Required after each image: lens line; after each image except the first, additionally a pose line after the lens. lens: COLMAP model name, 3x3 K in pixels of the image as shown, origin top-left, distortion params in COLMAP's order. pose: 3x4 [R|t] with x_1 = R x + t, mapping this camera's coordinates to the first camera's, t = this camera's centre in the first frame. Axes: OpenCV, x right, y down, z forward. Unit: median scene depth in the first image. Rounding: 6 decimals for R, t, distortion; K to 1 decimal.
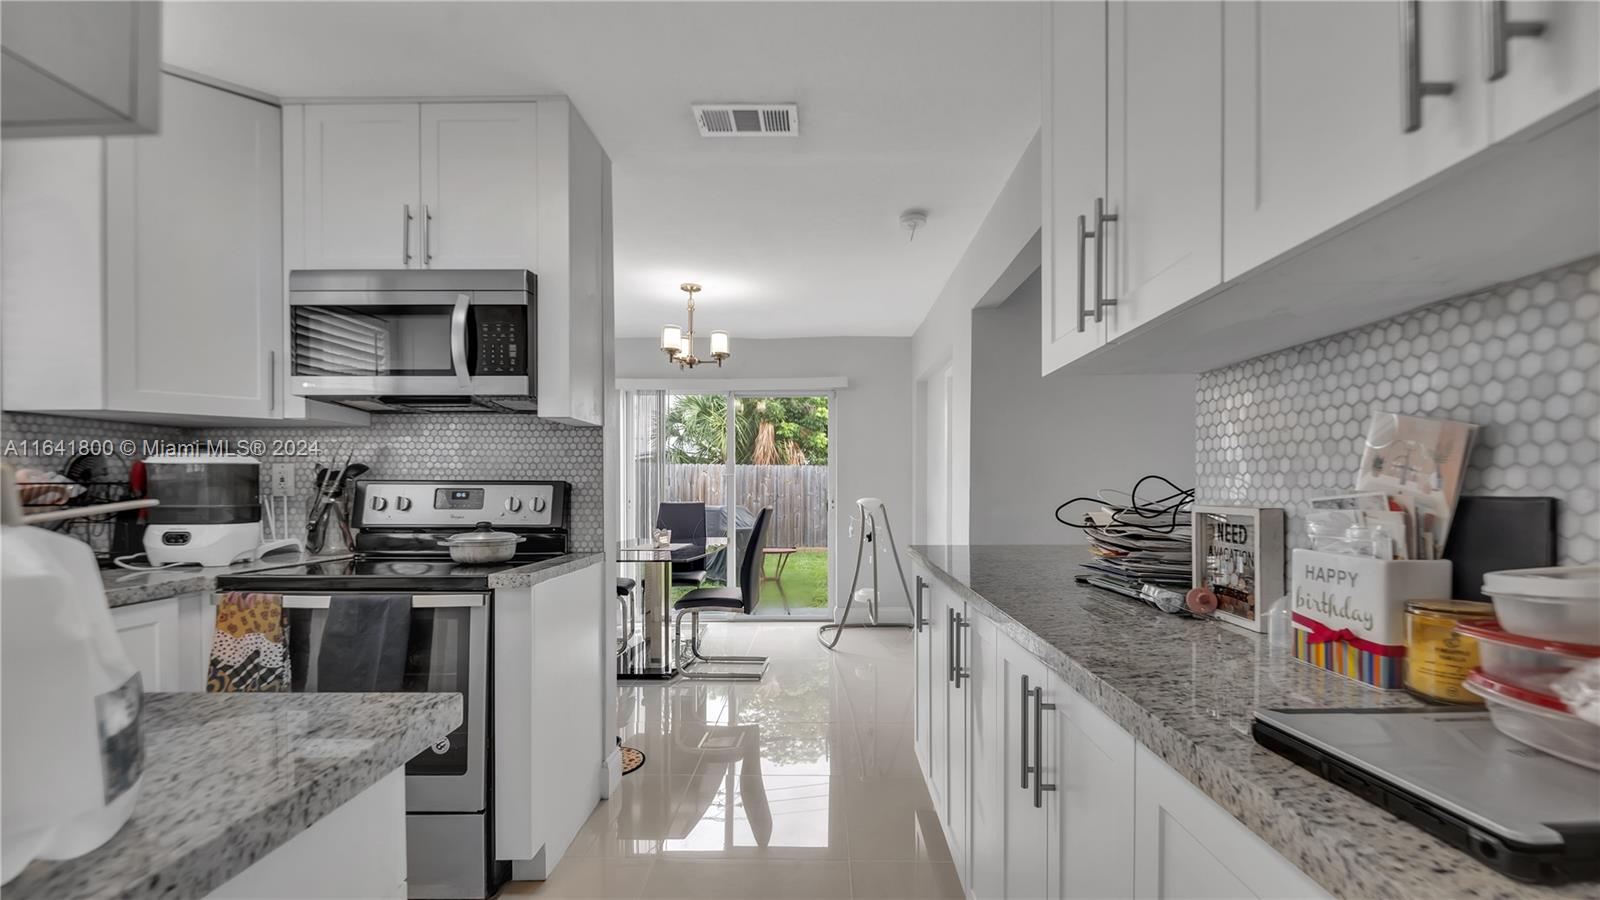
lens RADIAL K [[660.1, 0, 828.2], [0, 660.1, 506.4], [0, 0, 1]] dist [0.002088, -0.012705]
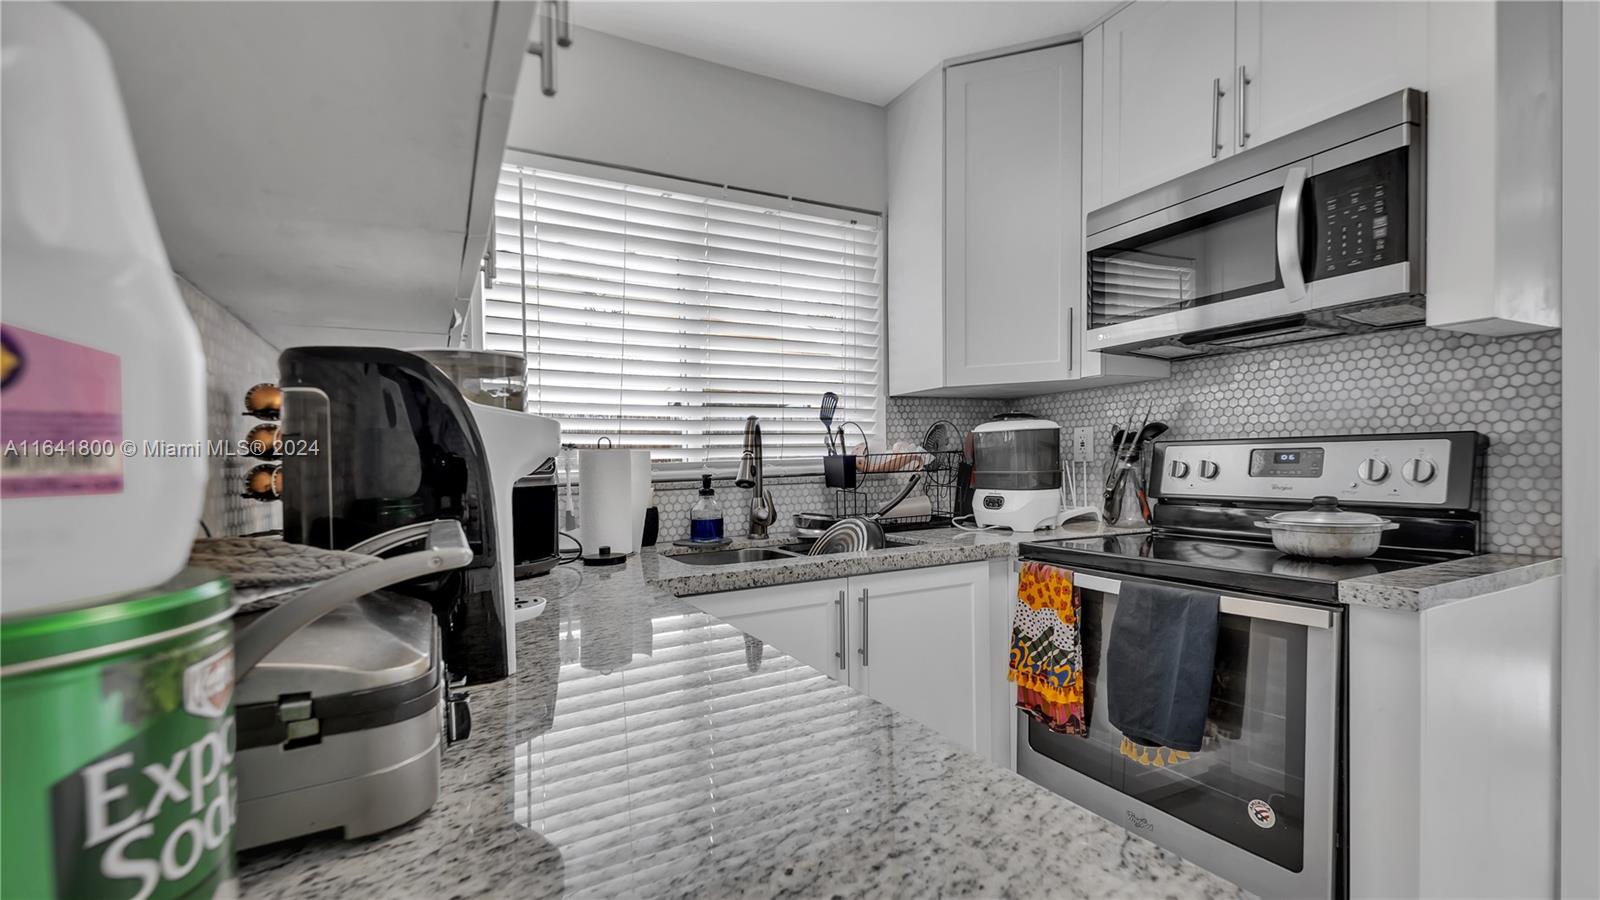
lens RADIAL K [[697.8, 0, 807.4], [0, 697.8, 473.1], [0, 0, 1]] dist [0.058620, -0.037443]
pose [[0.463245, 0.004773, -0.886218, -0.115992], [-0.000614, 0.999987, 0.005065, -0.003829], [0.886230, -0.001803, 0.463241, 0.182688]]
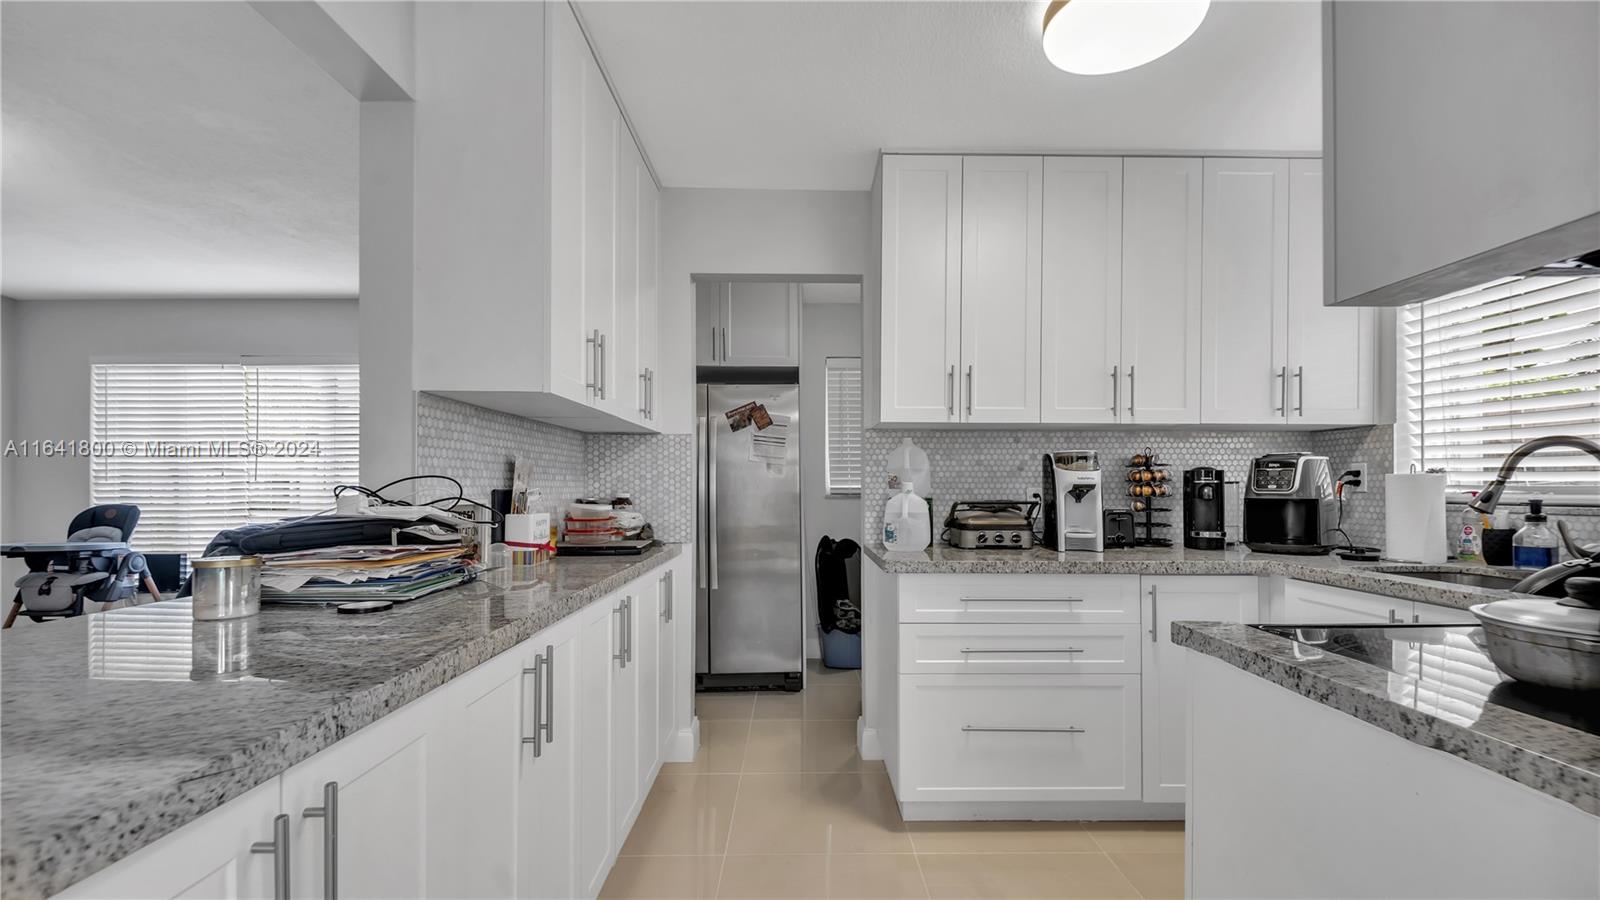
lens RADIAL K [[674.7, 0, 793.6], [0, 674.7, 482.6], [0, 0, 1]] dist [0.002307, 0.000212]
pose [[-0.999971, -0.001599, 0.007448, -0.077424], [-0.001422, 0.999719, 0.023671, -0.037676], [-0.007484, 0.023660, -0.999692, 1.352364]]
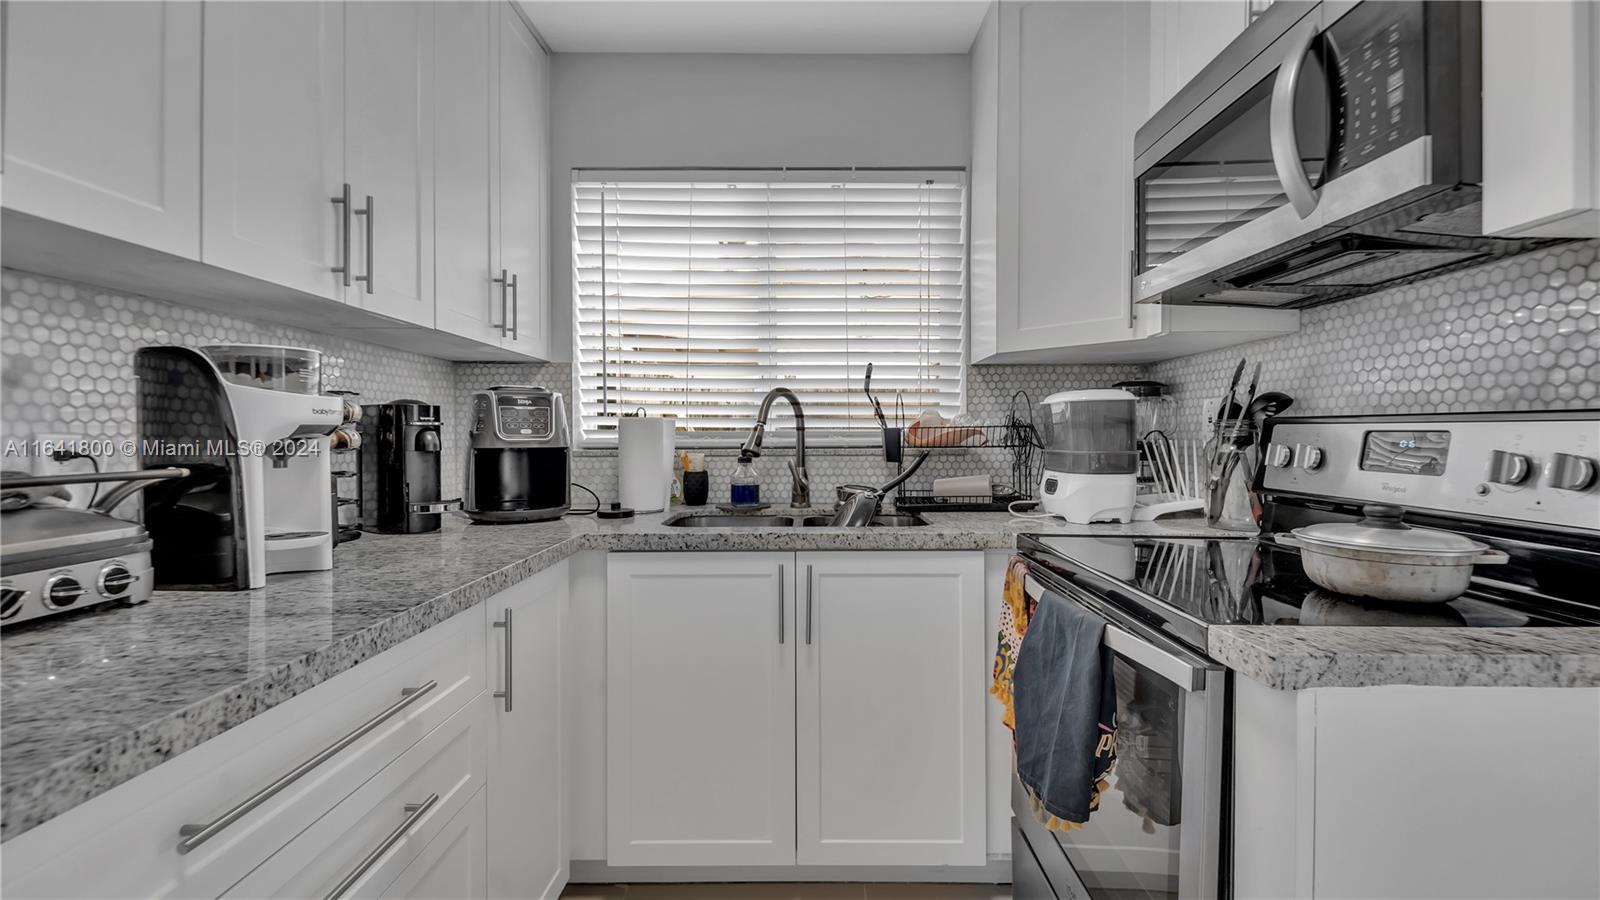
lens RADIAL K [[672.5, 0, 809.3], [0, 672.5, 439.2], [0, 0, 1]] dist [0.042901, -0.024119]
pose [[-0.009055, 0.008779, -0.999920, -0.049094], [-0.027882, 0.999570, 0.009029, -0.013926], [0.999570, 0.027962, -0.008807, 0.598828]]
